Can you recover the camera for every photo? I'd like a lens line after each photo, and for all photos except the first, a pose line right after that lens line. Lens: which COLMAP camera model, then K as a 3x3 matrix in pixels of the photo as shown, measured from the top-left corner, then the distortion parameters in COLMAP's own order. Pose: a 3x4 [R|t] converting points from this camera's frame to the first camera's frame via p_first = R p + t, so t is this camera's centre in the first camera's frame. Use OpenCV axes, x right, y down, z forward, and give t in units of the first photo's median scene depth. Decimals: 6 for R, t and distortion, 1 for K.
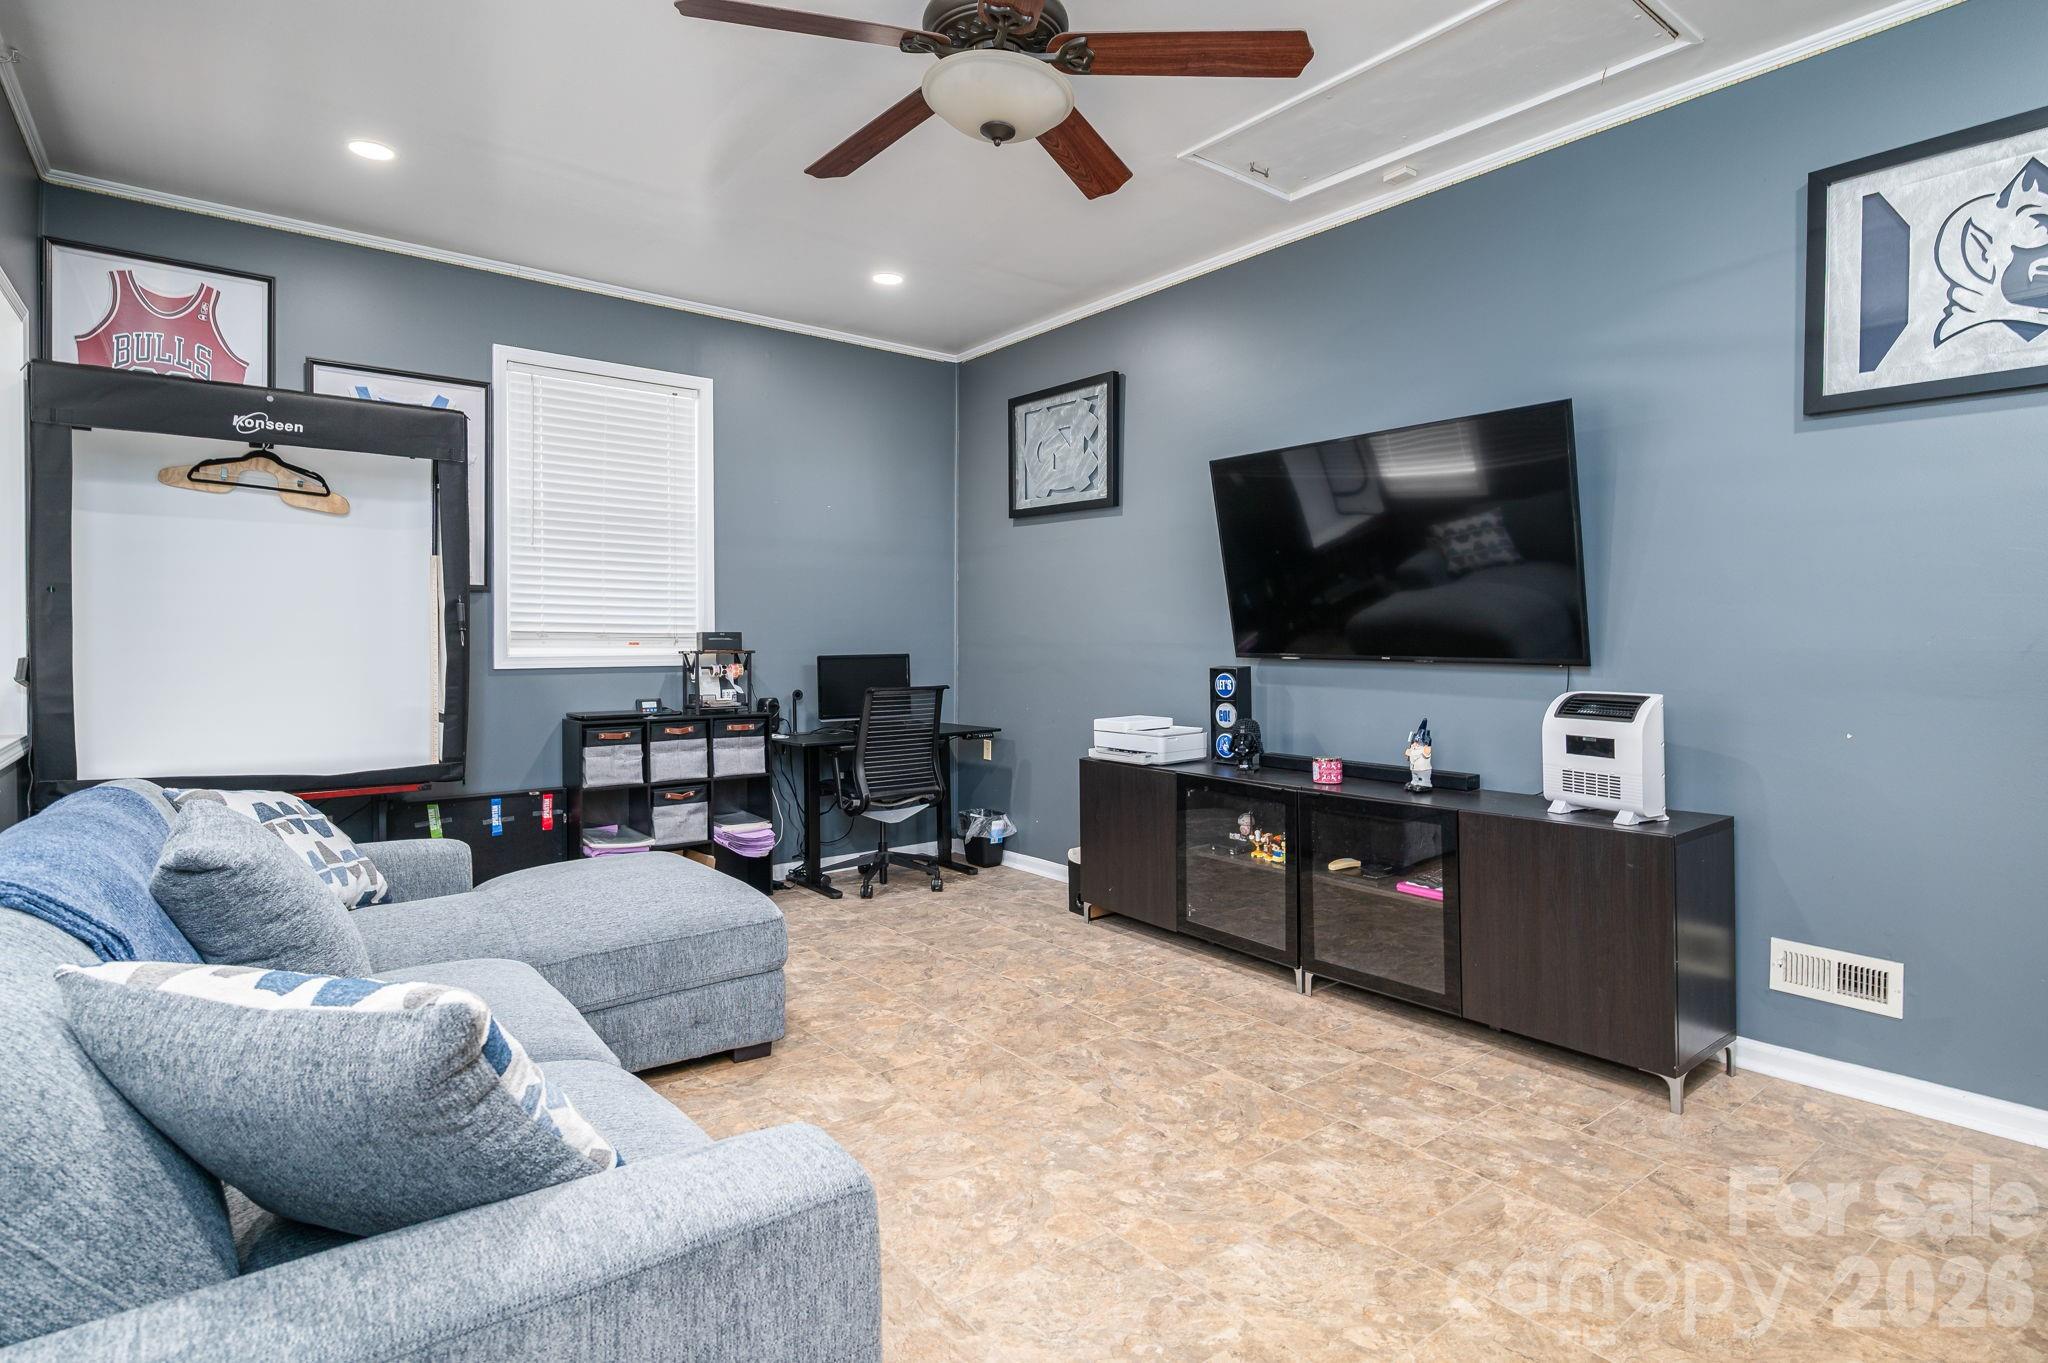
lens RADIAL K [[1037.2, 0, 1040.3], [0, 1037.2, 646.2], [0, 0, 1]] dist [0.000513, -0.002818]
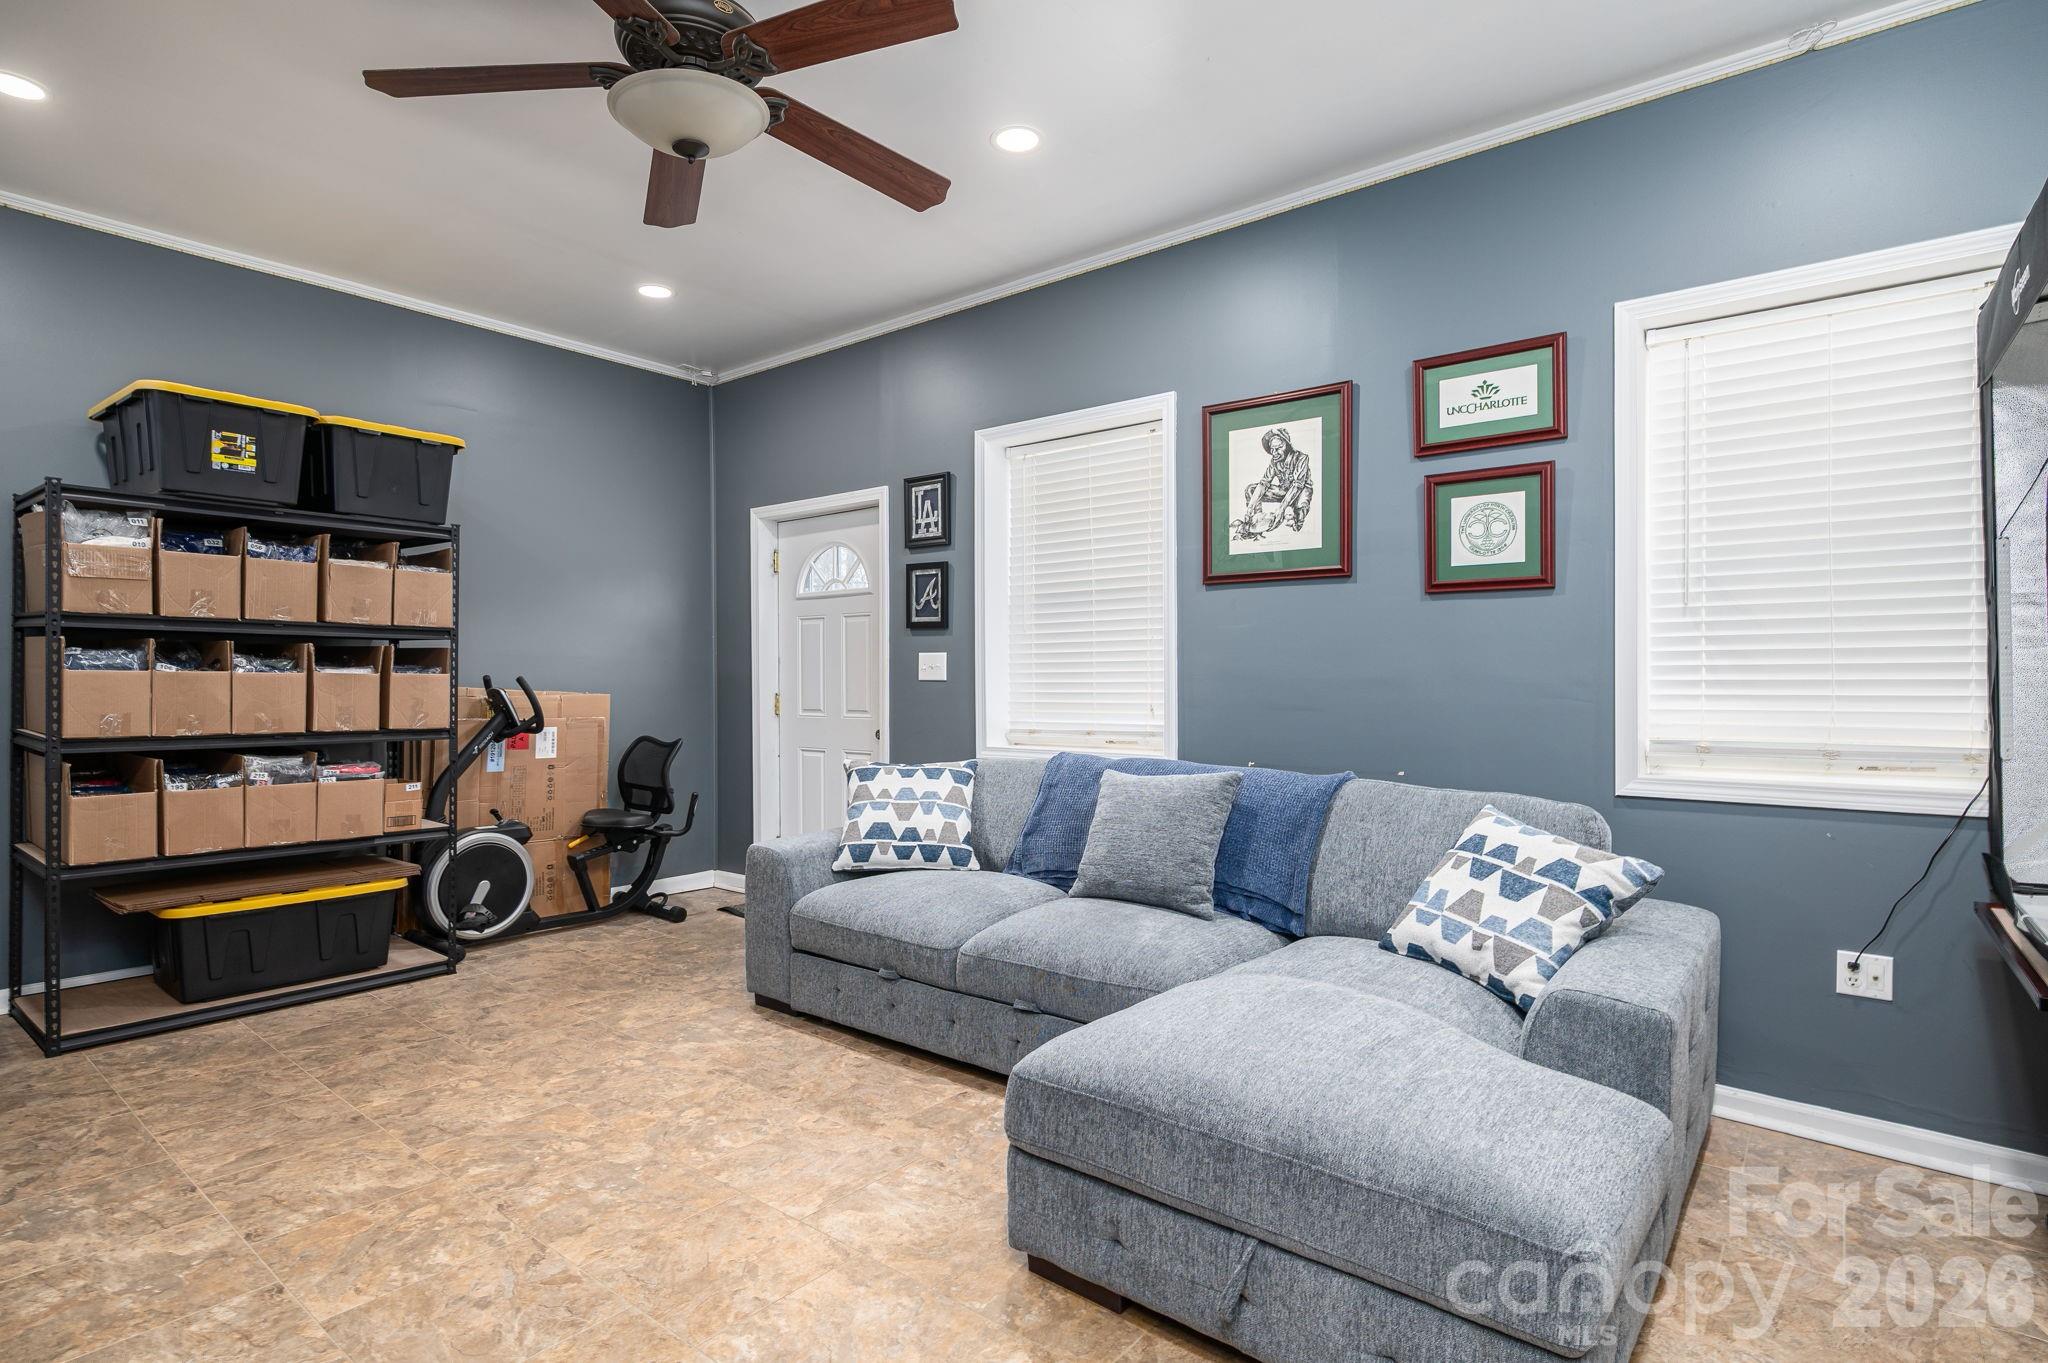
lens RADIAL K [[1037.2, 0, 1018.0], [0, 1037.2, 681.7], [0, 0, 1]] dist [0.000513, -0.002818]
pose [[-0.974209, -0.003494, -0.225618, -0.077392], [-0.005481, 0.999952, 0.008180, 0.001486], [0.225579, 0.009206, -0.974181, 1.310609]]
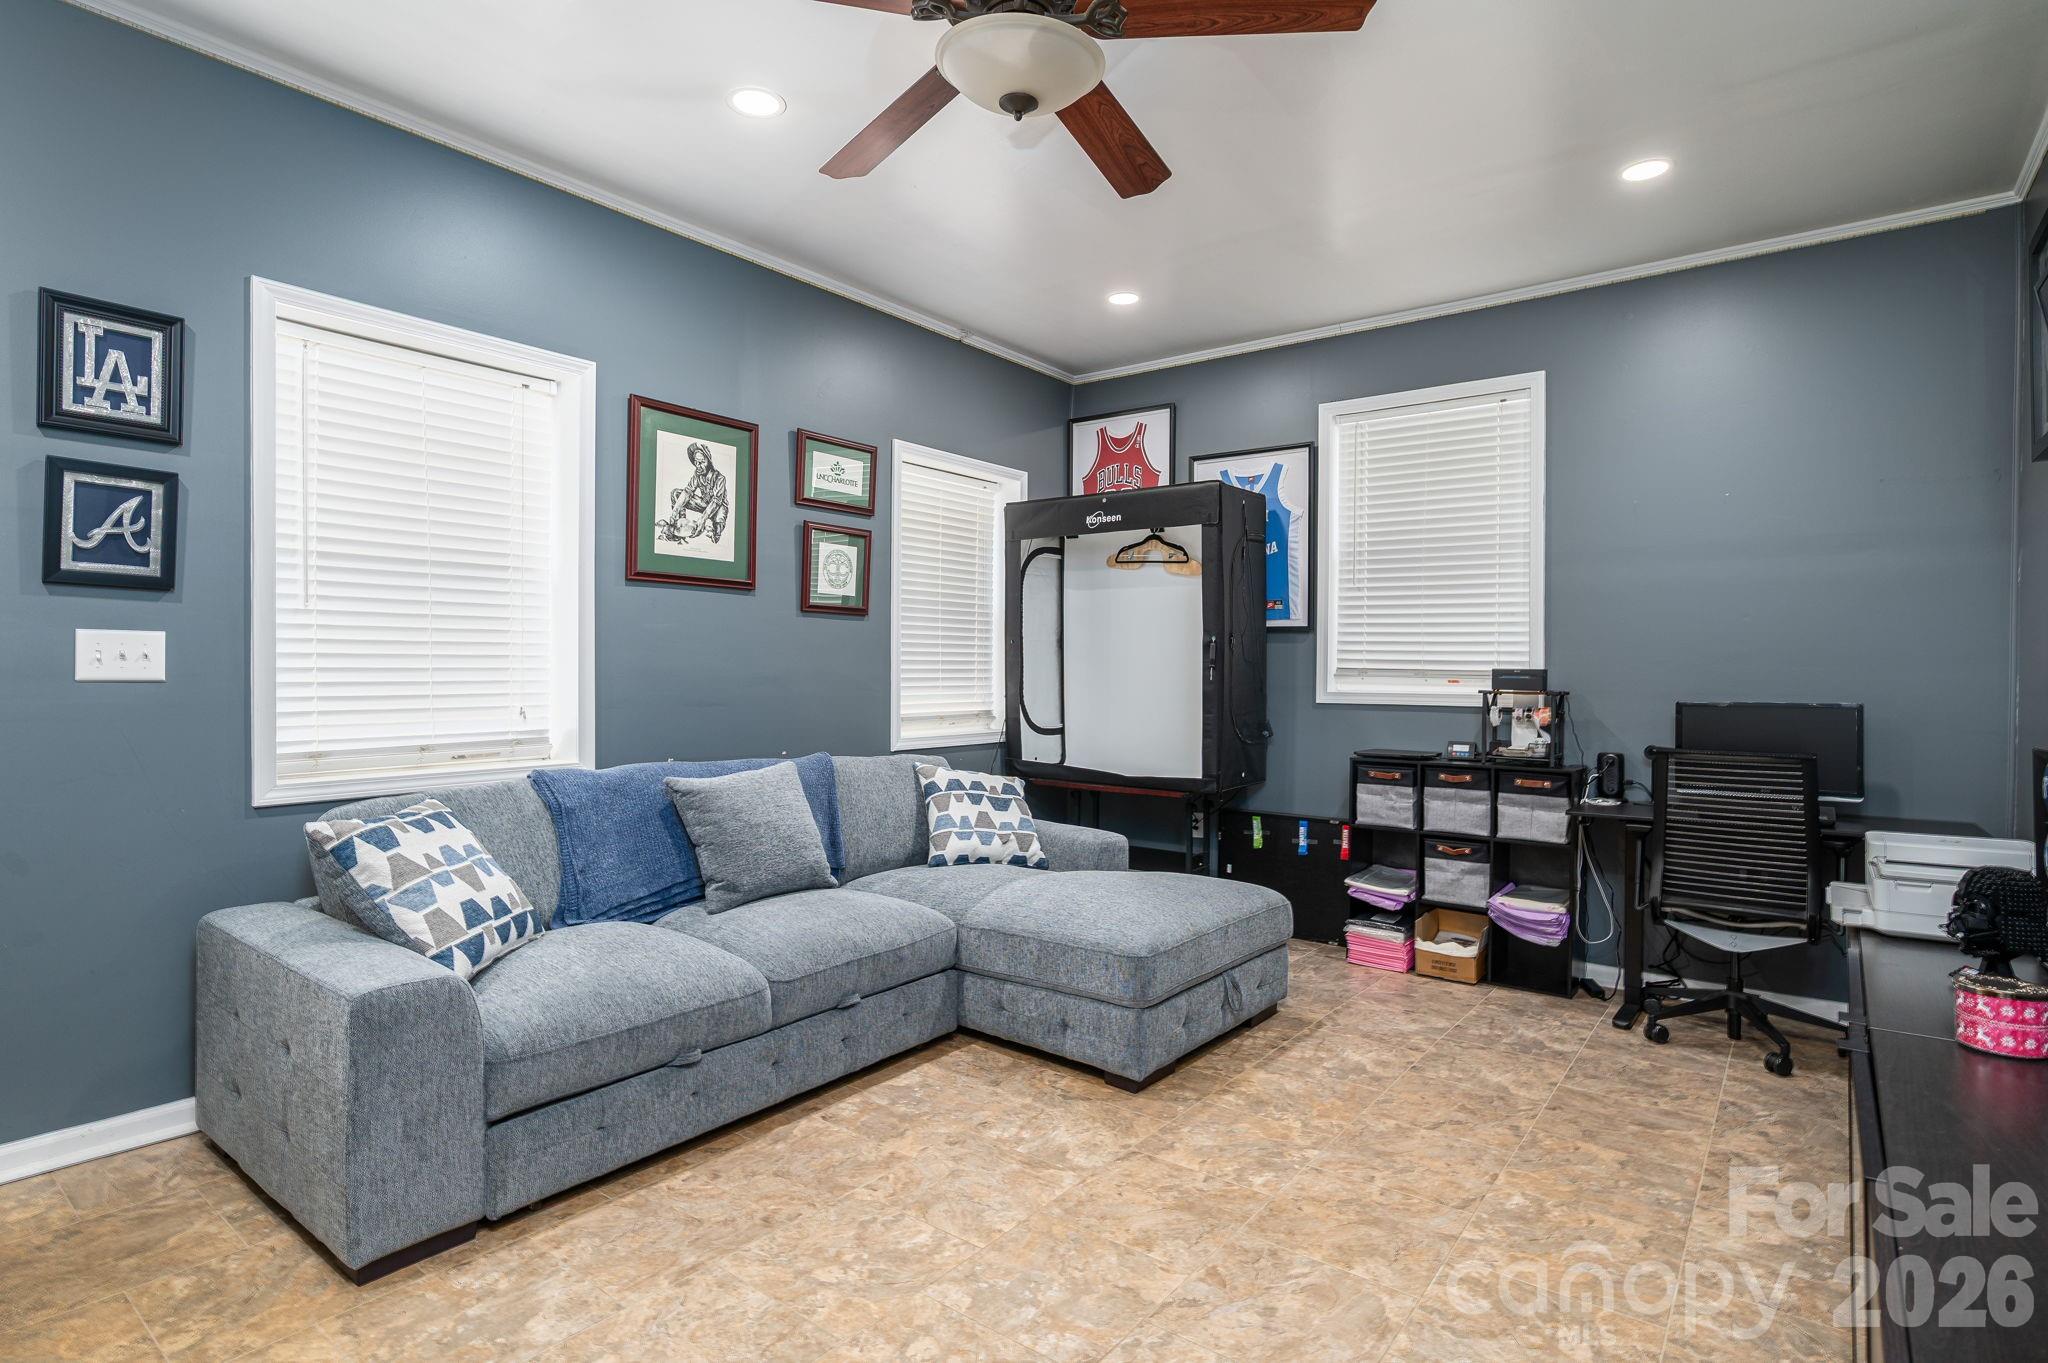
lens RADIAL K [[1037.2, 0, 1024.5], [0, 1037.2, 668.0], [0, 0, 1]] dist [0.000513, -0.002818]
pose [[0.247899, -0.000004, -0.968786, 0.531866], [-0.017156, 0.999843, -0.004394, -0.004777], [0.968634, 0.017710, 0.247860, 0.509038]]
